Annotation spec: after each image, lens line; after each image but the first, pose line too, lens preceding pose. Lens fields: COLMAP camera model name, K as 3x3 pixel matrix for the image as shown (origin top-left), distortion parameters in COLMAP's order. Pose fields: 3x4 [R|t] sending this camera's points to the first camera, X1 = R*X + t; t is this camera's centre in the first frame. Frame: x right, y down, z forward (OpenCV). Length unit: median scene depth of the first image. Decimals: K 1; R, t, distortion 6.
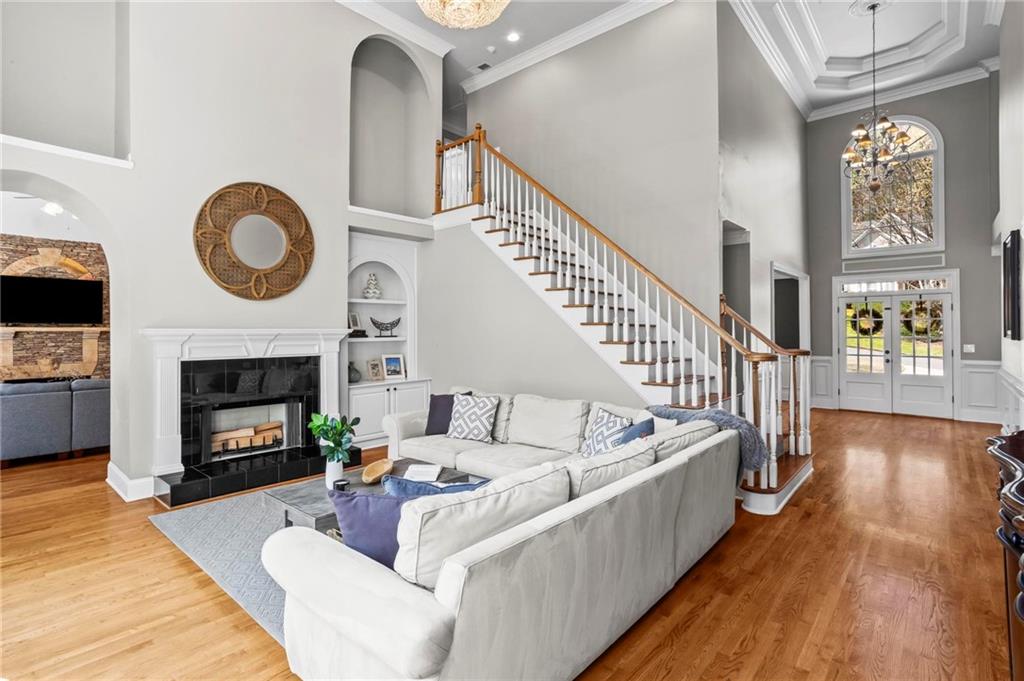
lens RADIAL K [[494.8, 0, 495.2], [0, 494.8, 325.6], [0, 0, 1]] dist [-0.031180, 0.016661]
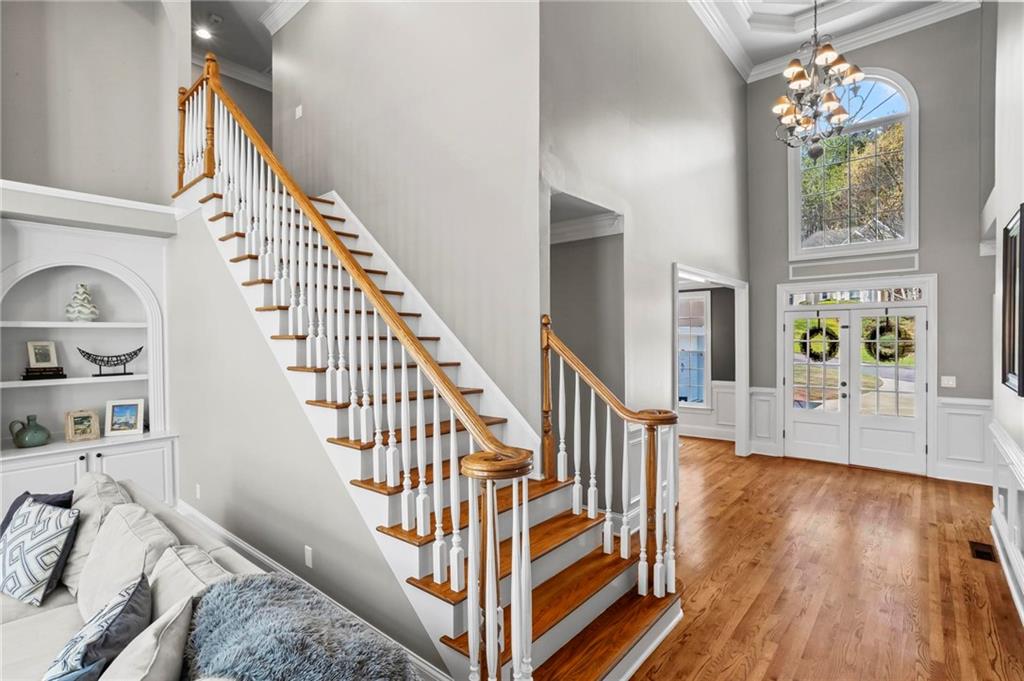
lens RADIAL K [[494.8, 0, 497.2], [0, 494.8, 345.2], [0, 0, 1]] dist [-0.031180, 0.016661]
pose [[0.999754, -0.005602, 0.021467, 0.273714], [0.005138, 0.999753, 0.021627, -0.028004], [-0.021583, -0.021512, 0.999536, 0.278335]]
